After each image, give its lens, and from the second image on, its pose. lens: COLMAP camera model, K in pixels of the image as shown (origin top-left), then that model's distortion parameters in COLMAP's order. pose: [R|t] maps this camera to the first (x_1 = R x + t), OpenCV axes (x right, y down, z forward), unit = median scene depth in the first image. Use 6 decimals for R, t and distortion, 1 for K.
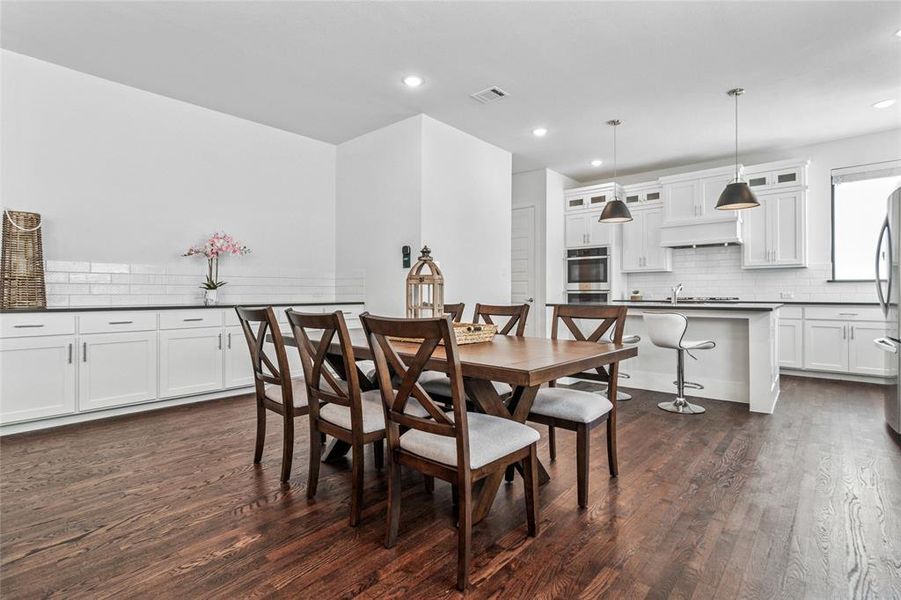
lens RADIAL K [[435.2, 0, 451.0], [0, 435.2, 291.2], [0, 0, 1]] dist [-0.003598, 0.000312]
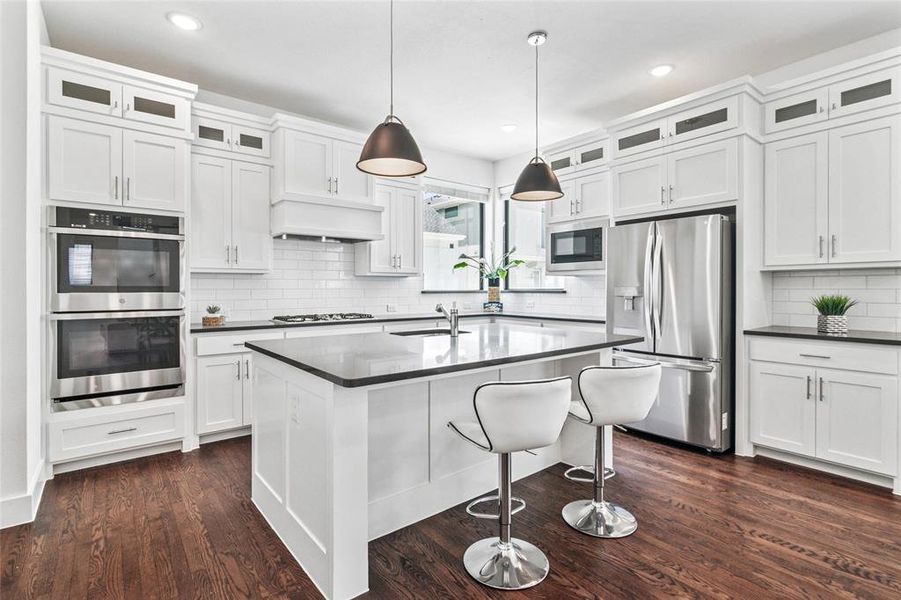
lens RADIAL K [[435.2, 0, 451.0], [0, 435.2, 291.2], [0, 0, 1]] dist [-0.003598, 0.000312]
pose [[0.178492, -0.004433, 0.983931, -0.058743], [-0.001812, 0.999987, 0.004834, -0.029078], [-0.983940, -0.002646, 0.178482, 0.752633]]
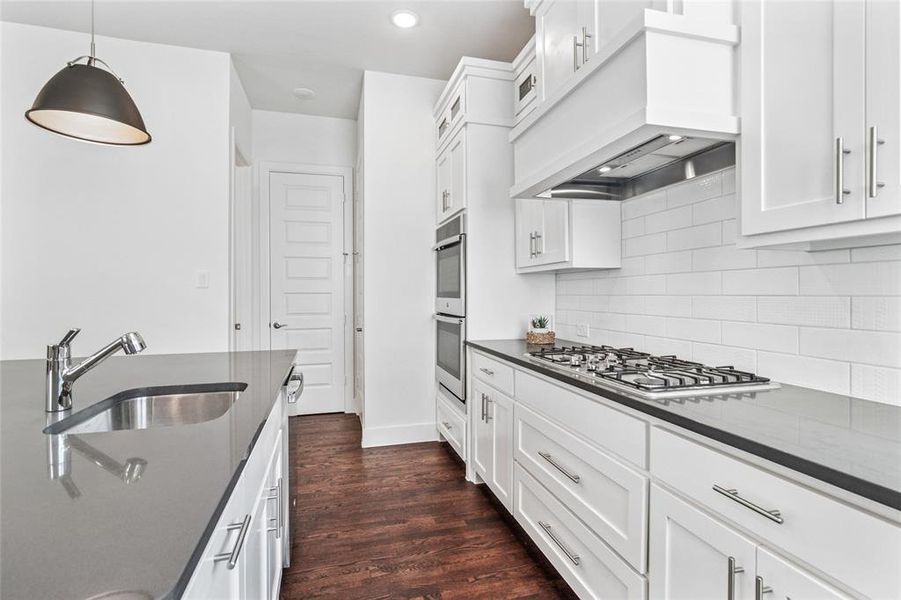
lens RADIAL K [[435.2, 0, 451.0], [0, 435.2, 291.2], [0, 0, 1]] dist [-0.003598, 0.000312]
pose [[0.833634, -0.002435, -0.552312, 0.700048], [0.002715, 0.999996, -0.000311, -0.031947], [0.552310, -0.001240, 0.833638, 0.767399]]
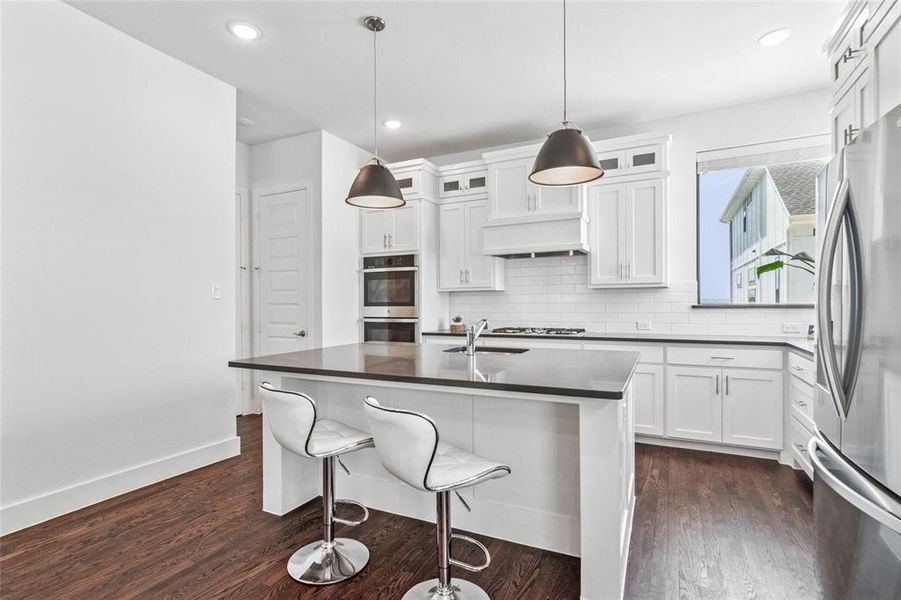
lens RADIAL K [[437.2, 0, 453.2], [0, 437.2, 307.0], [0, 0, 1]] dist [-0.002680, -0.000015]
pose [[0.967425, -0.007130, 0.253057, 0.292747], [0.004364, 0.999924, 0.011488, -0.031927], [-0.253120, -0.010010, 0.967383, 0.389883]]
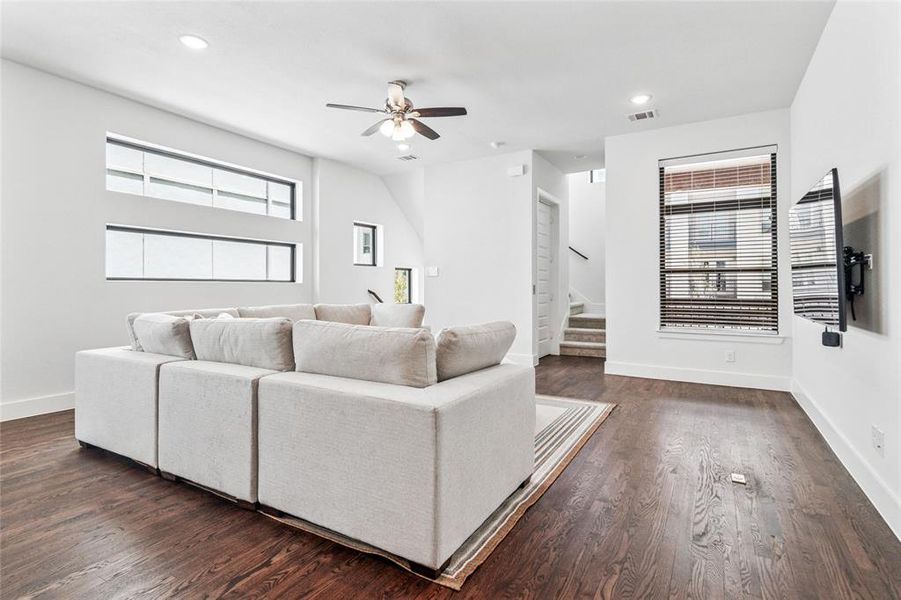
lens RADIAL K [[443.2, 0, 449.8], [0, 443.2, 278.1], [0, 0, 1]] dist [0.051778, 0.000082]
pose [[-0.982620, -0.001412, -0.185621, -0.353169], [0.000698, 0.999936, -0.011303, -0.022528], [0.185626, -0.011236, -0.982556, 0.643840]]
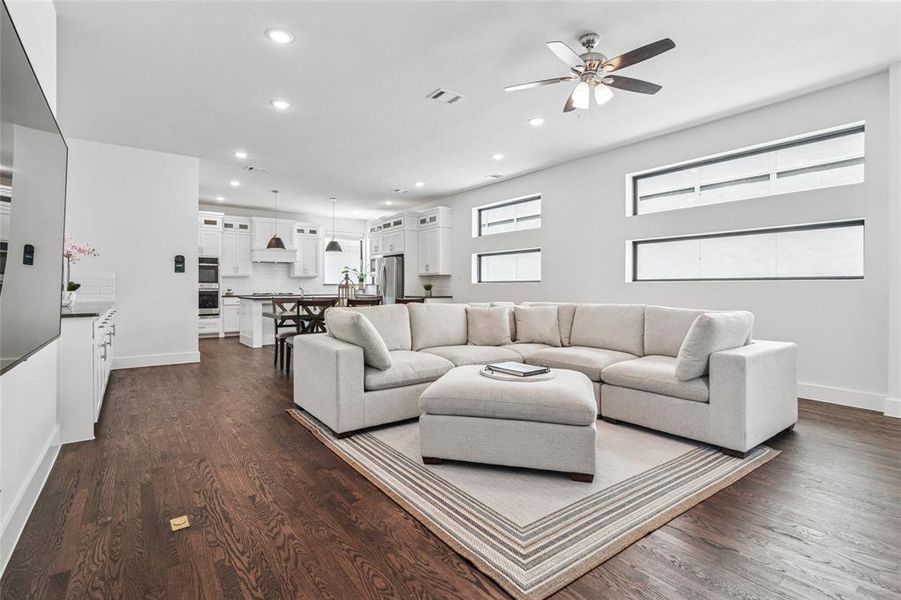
lens RADIAL K [[435.2, 0, 451.0], [0, 435.2, 291.2], [0, 0, 1]] dist [-0.003598, 0.000312]
pose [[0.215745, -0.008698, 0.976411, -1.012623], [-0.002027, 0.999954, 0.009355, -0.011020], [-0.976448, -0.003997, 0.215718, -0.040251]]
